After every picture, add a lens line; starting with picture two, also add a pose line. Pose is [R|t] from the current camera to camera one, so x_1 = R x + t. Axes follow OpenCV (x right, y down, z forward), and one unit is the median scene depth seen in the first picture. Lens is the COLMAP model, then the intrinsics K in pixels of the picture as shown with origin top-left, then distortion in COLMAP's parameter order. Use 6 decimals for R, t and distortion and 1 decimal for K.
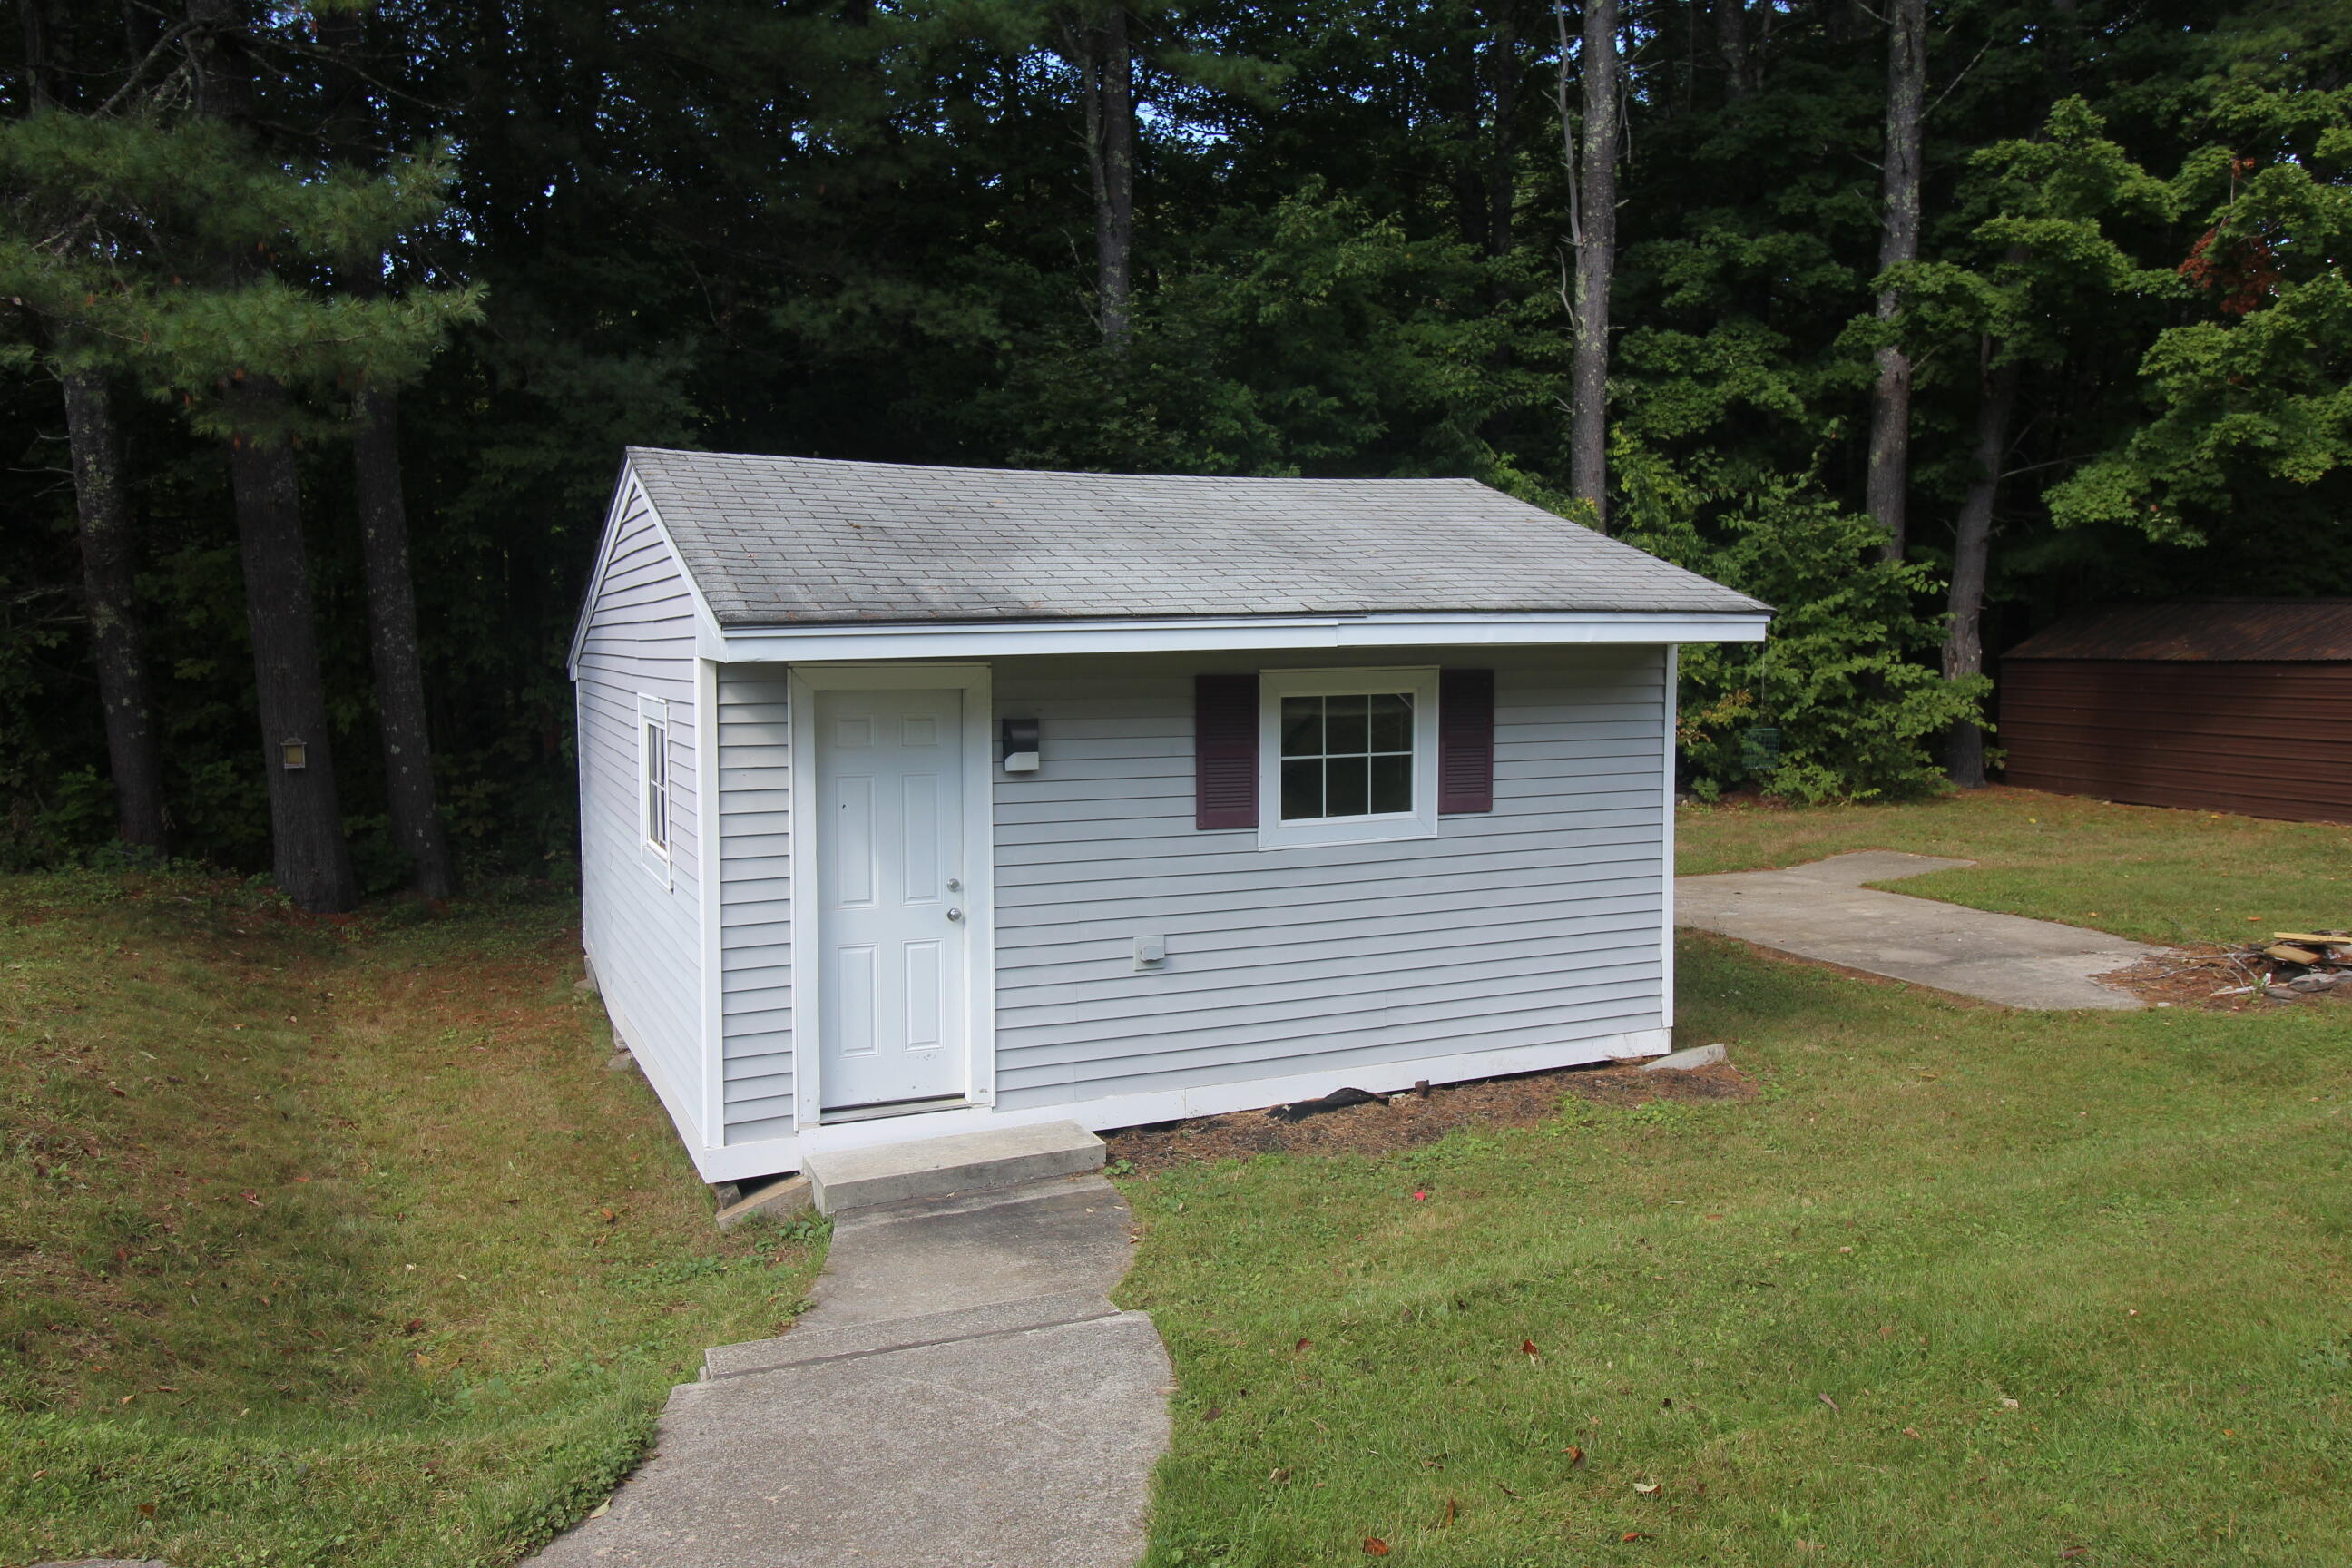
lens RADIAL K [[1662.3, 0, 1175.8], [0, 1662.3, 774.6], [0, 0, 1]] dist [0.002229, -0.004049]
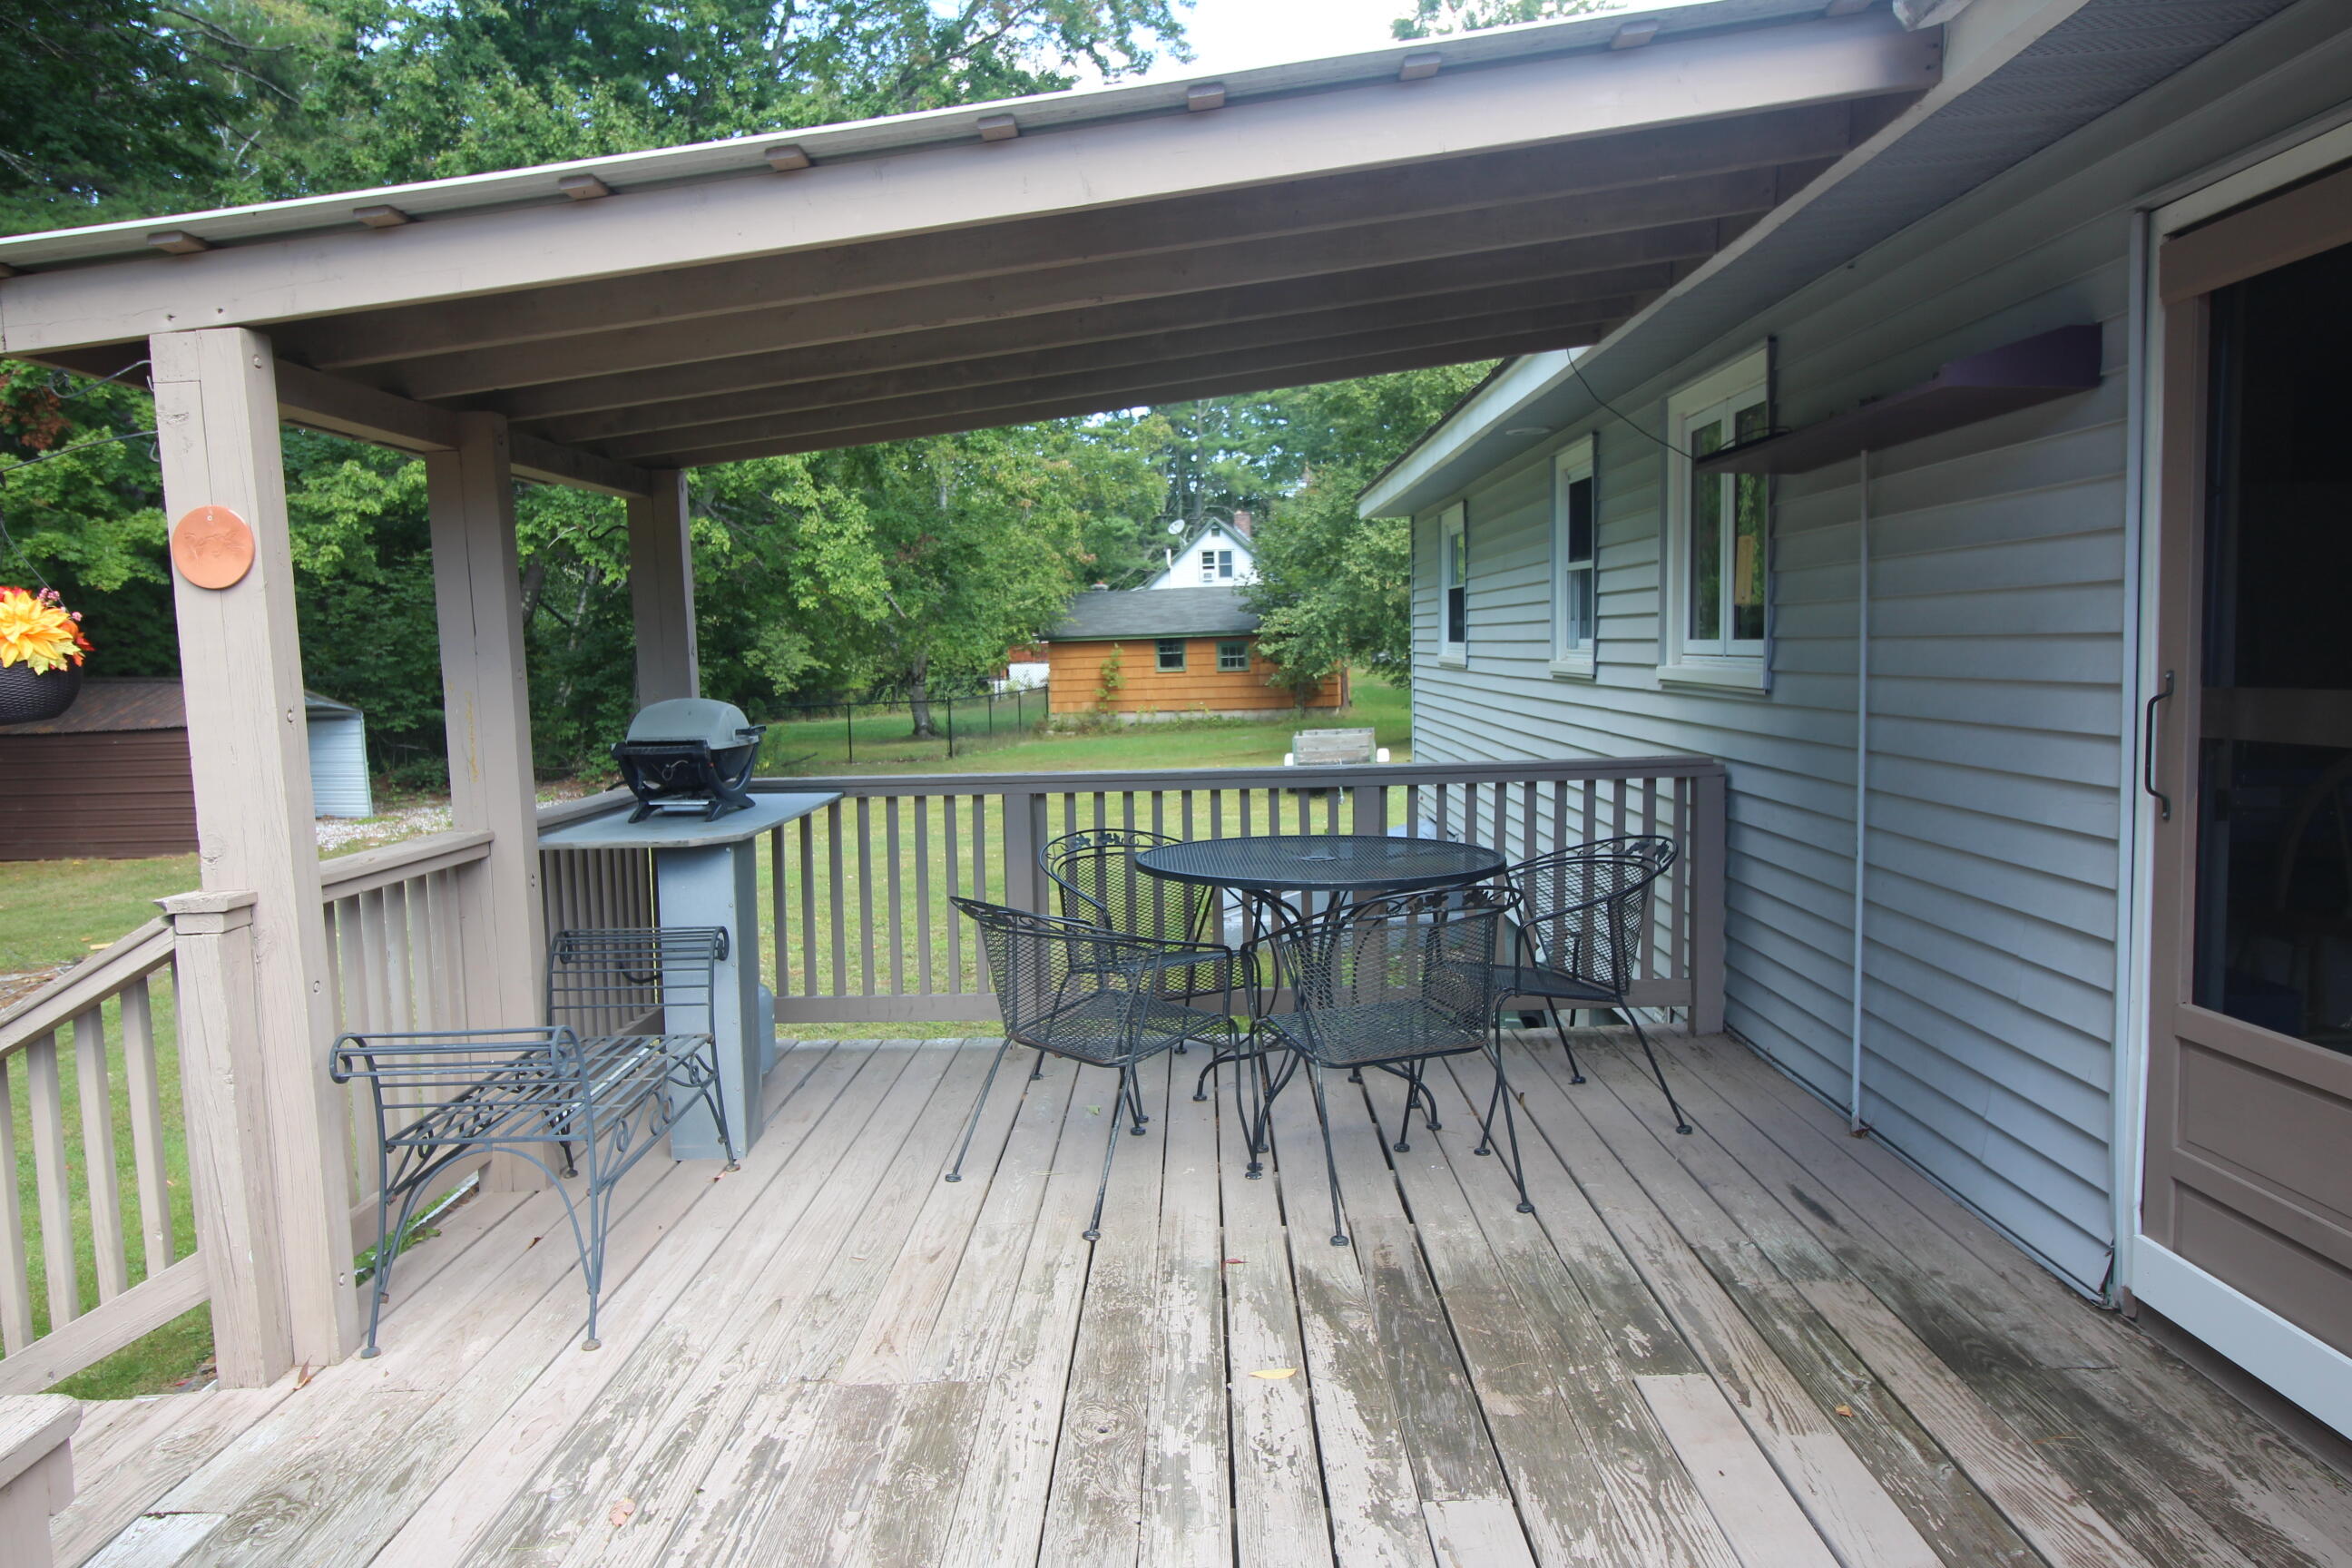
lens RADIAL K [[1595.8, 0, 1169.4], [0, 1595.8, 779.8], [0, 0, 1]] dist [-0.003247, -0.002726]
pose [[0.427917, -0.078104, 0.900437, -0.073409], [0.102786, 0.994001, 0.037373, 0.004525], [-0.897955, 0.076560, 0.433378, -0.231493]]
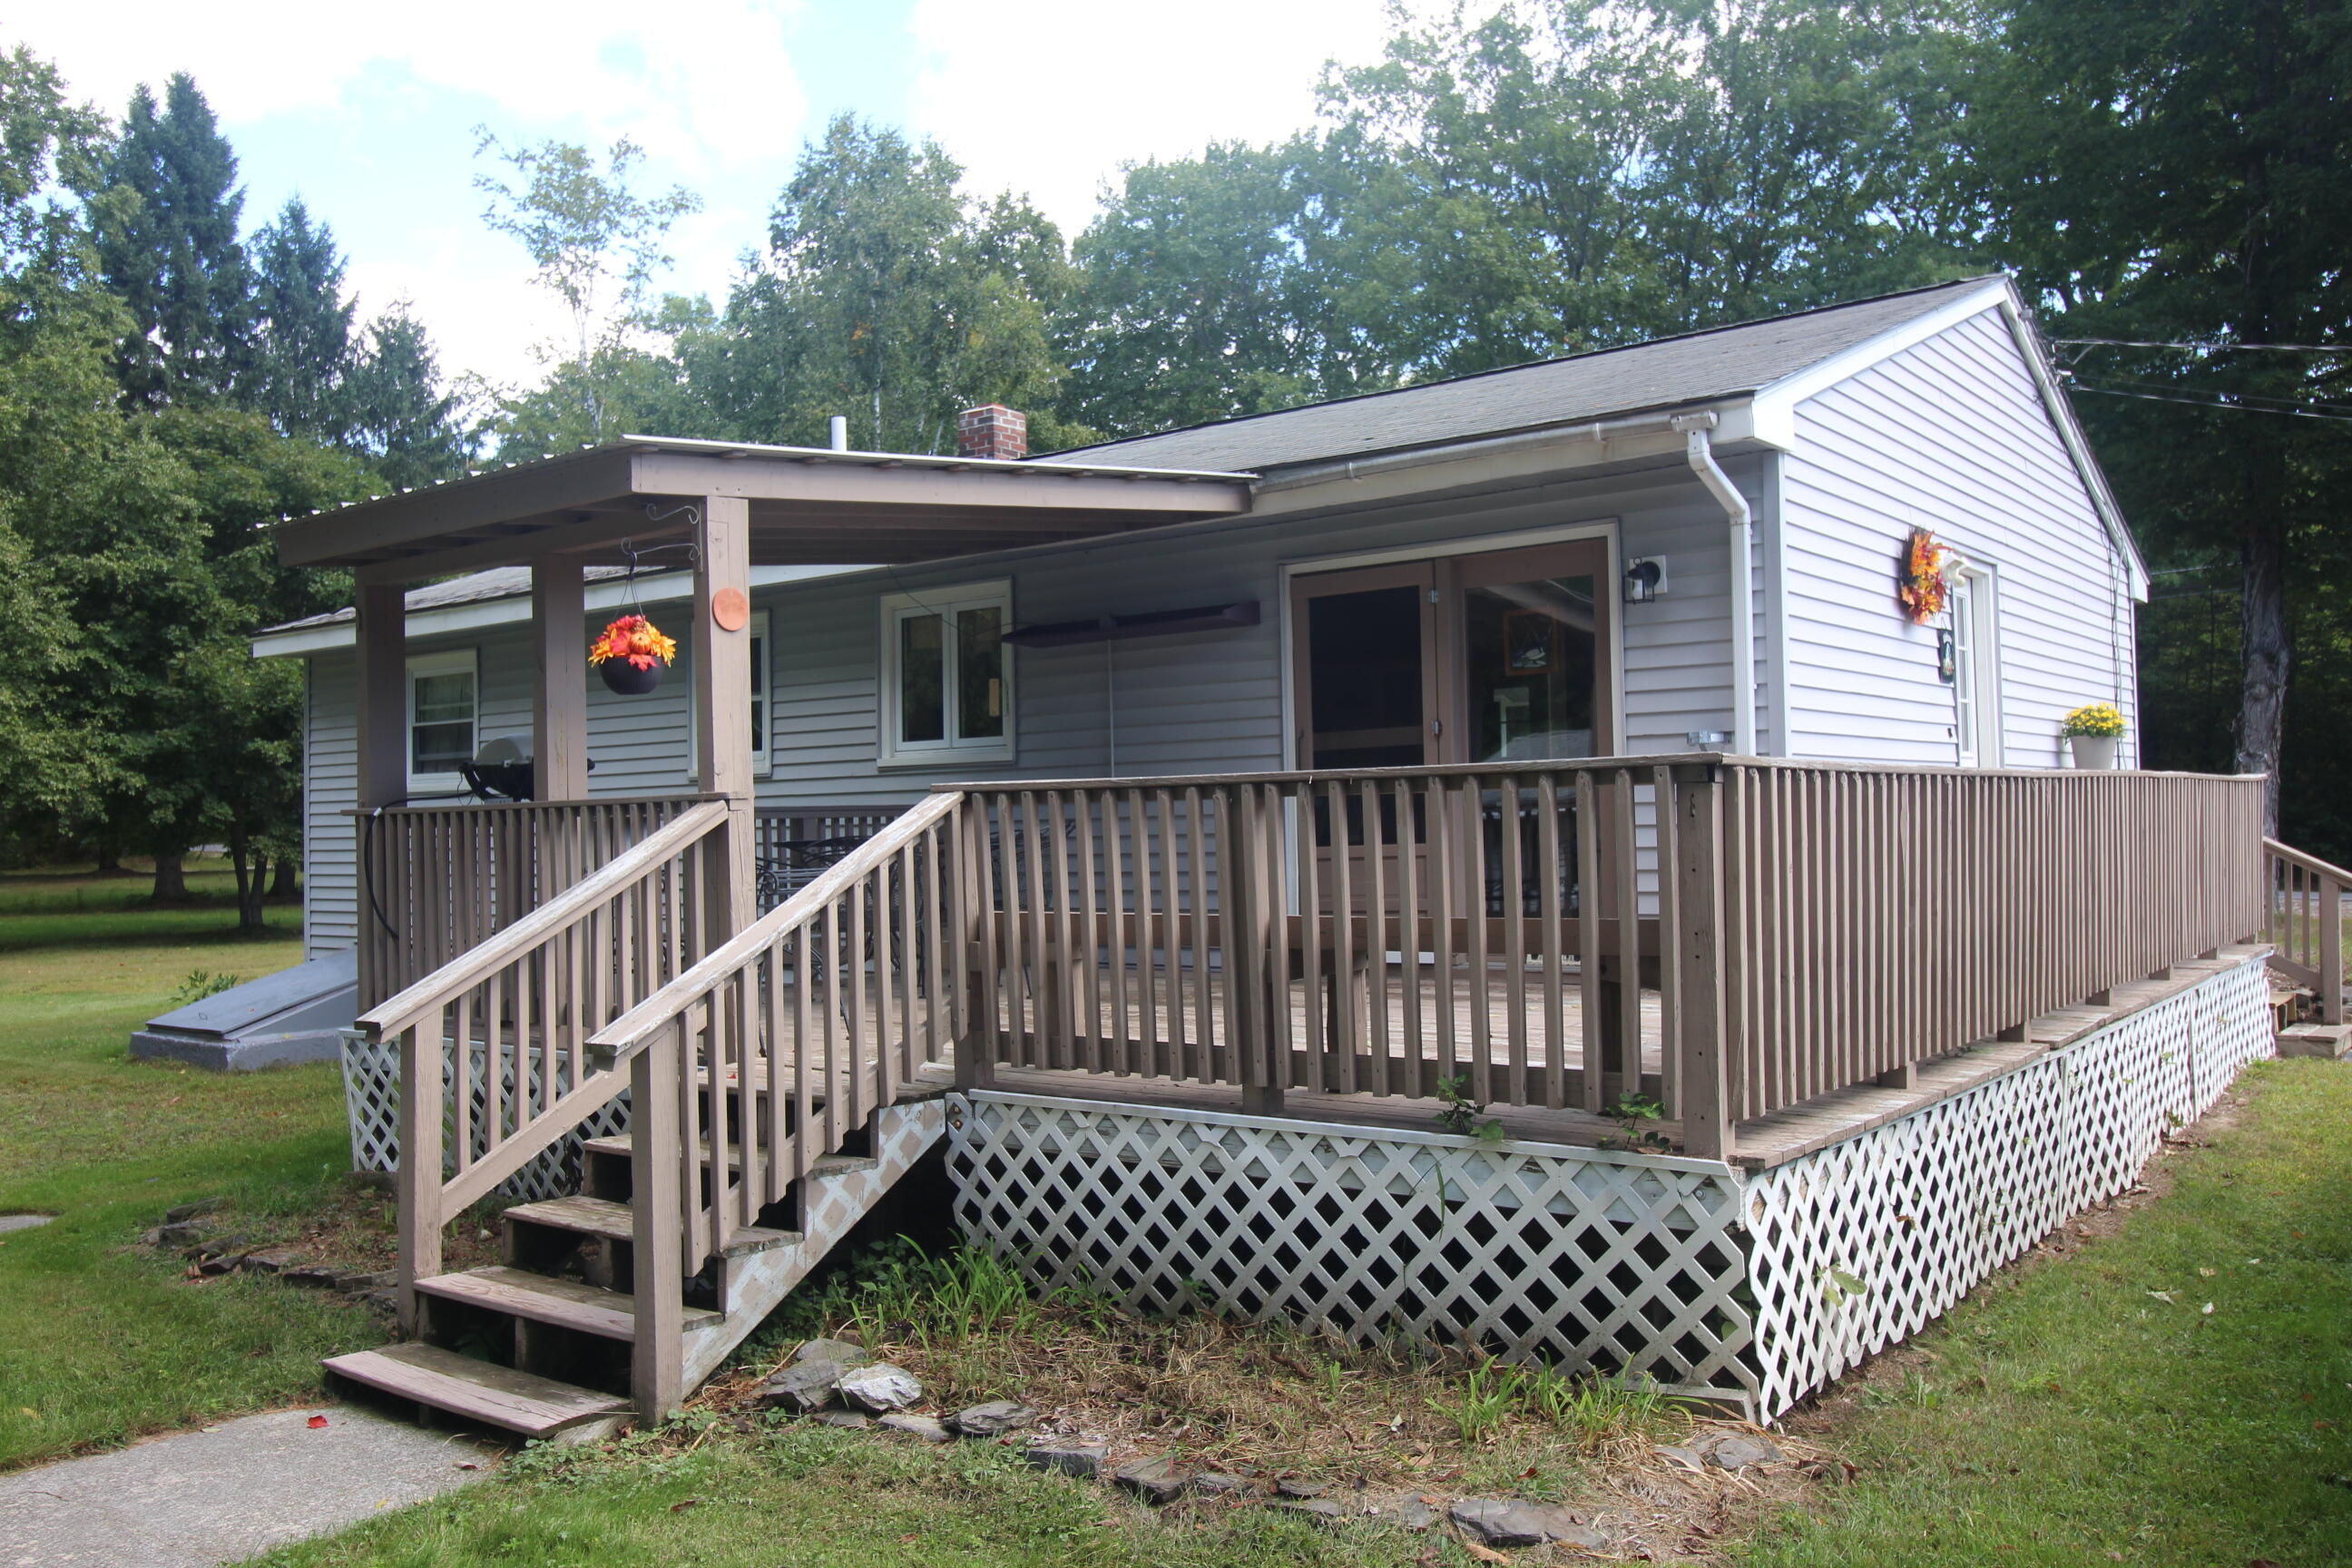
lens RADIAL K [[1861.1, 0, 1176.1], [0, 1861.1, 789.8], [0, 0, 1]] dist [0.011452, 0.005983]
pose [[-0.468296, 0.038718, 0.882723, -2.063109], [0.106080, 0.994277, 0.012666, 0.101191], [-0.877181, 0.099571, -0.469723, 1.766048]]
